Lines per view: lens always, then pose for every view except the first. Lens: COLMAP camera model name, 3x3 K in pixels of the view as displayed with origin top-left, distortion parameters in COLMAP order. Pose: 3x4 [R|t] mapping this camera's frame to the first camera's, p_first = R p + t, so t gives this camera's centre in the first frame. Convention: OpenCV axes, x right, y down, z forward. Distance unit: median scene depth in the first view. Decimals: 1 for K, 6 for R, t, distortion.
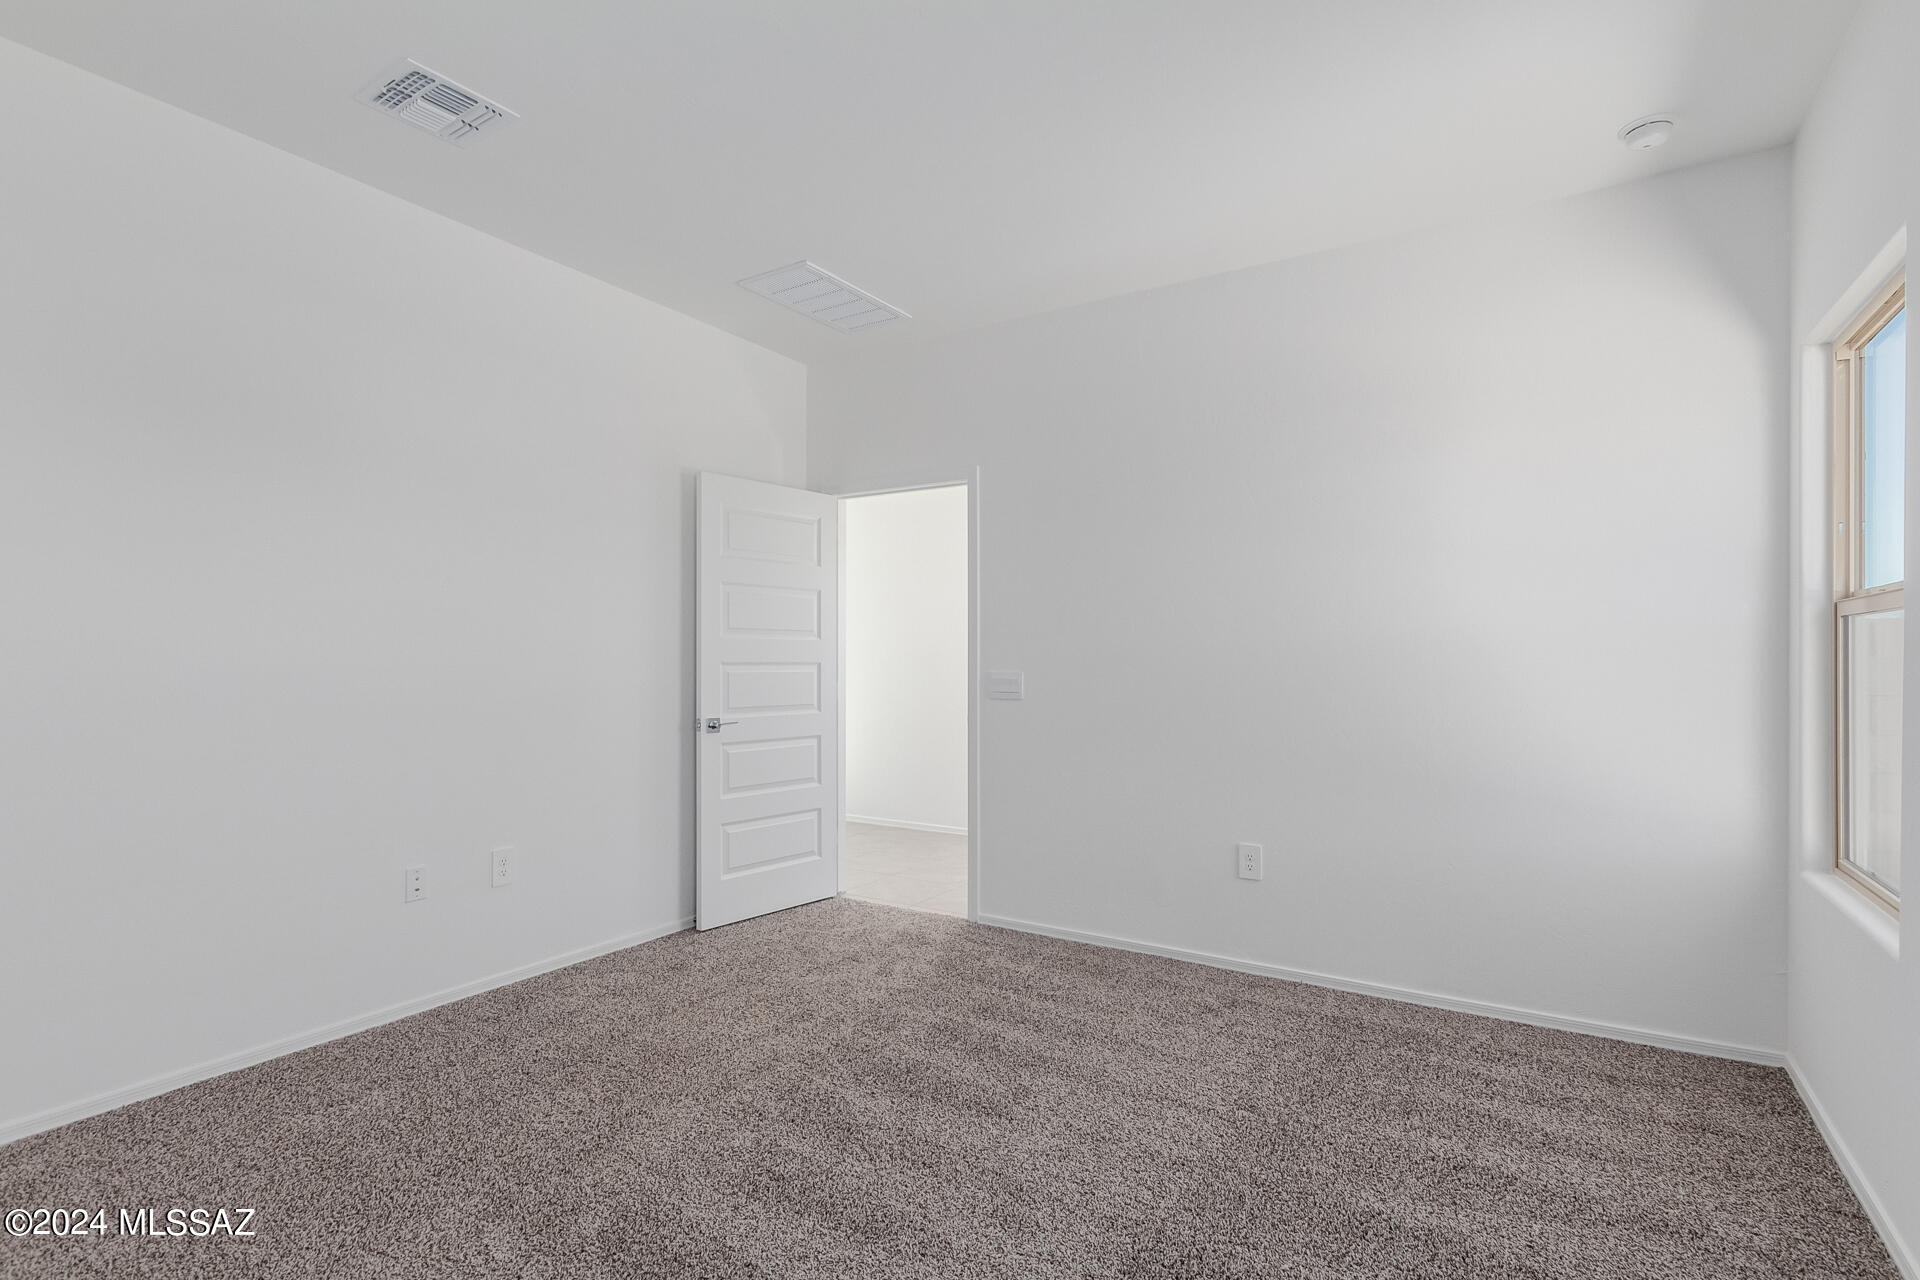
lens RADIAL K [[932.3, 0, 954.5], [0, 932.3, 656.8], [0, 0, 1]] dist [0.016067, -0.005102]
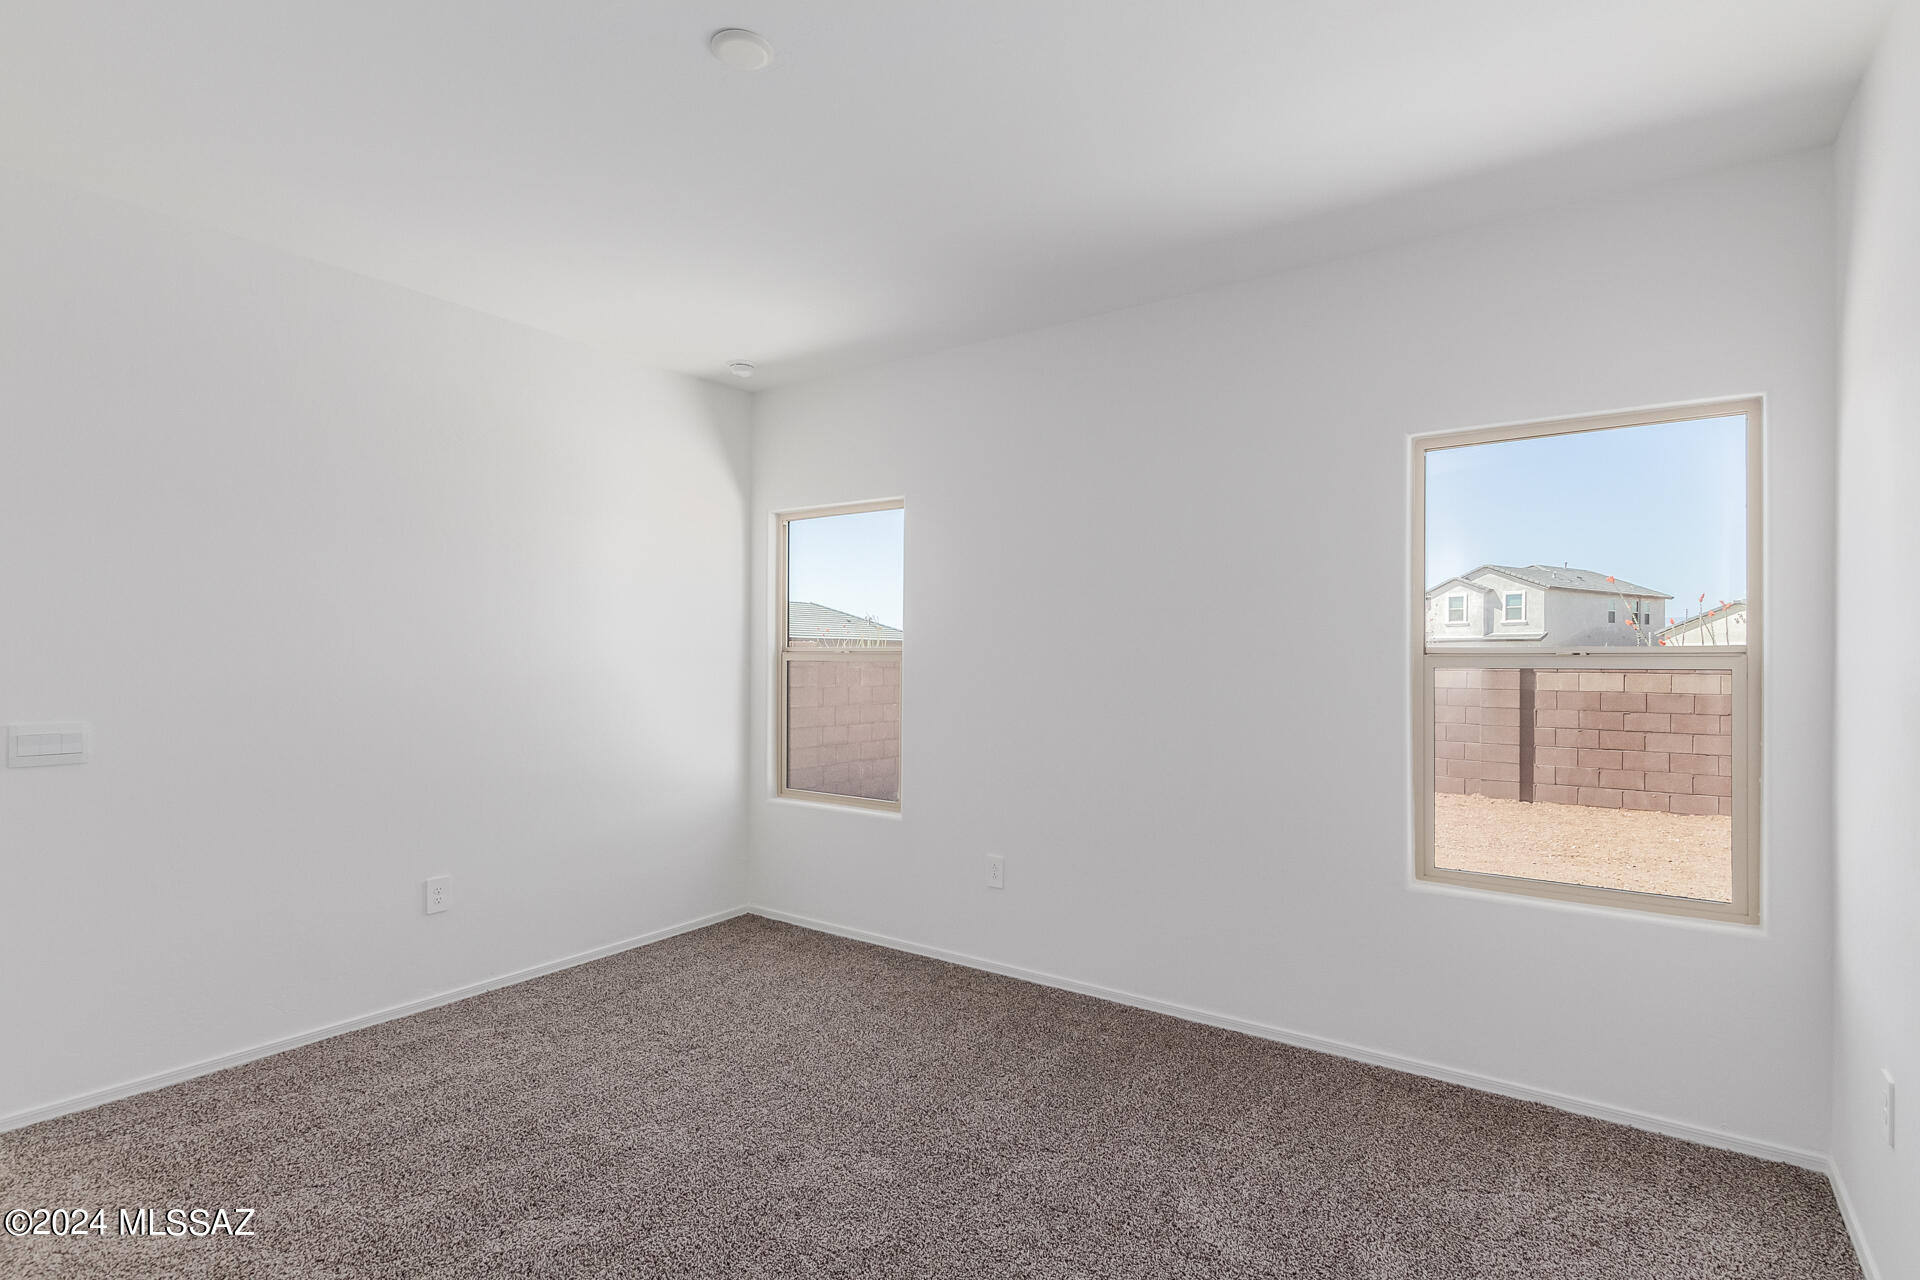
lens RADIAL K [[932.3, 0, 962.5], [0, 932.3, 641.1], [0, 0, 1]] dist [0.016067, -0.005102]
pose [[0.039052, 0.013387, 0.999147, -0.706838], [-0.010936, 0.999856, -0.012969, -0.048218], [-0.999177, -0.010420, 0.039193, 0.424525]]
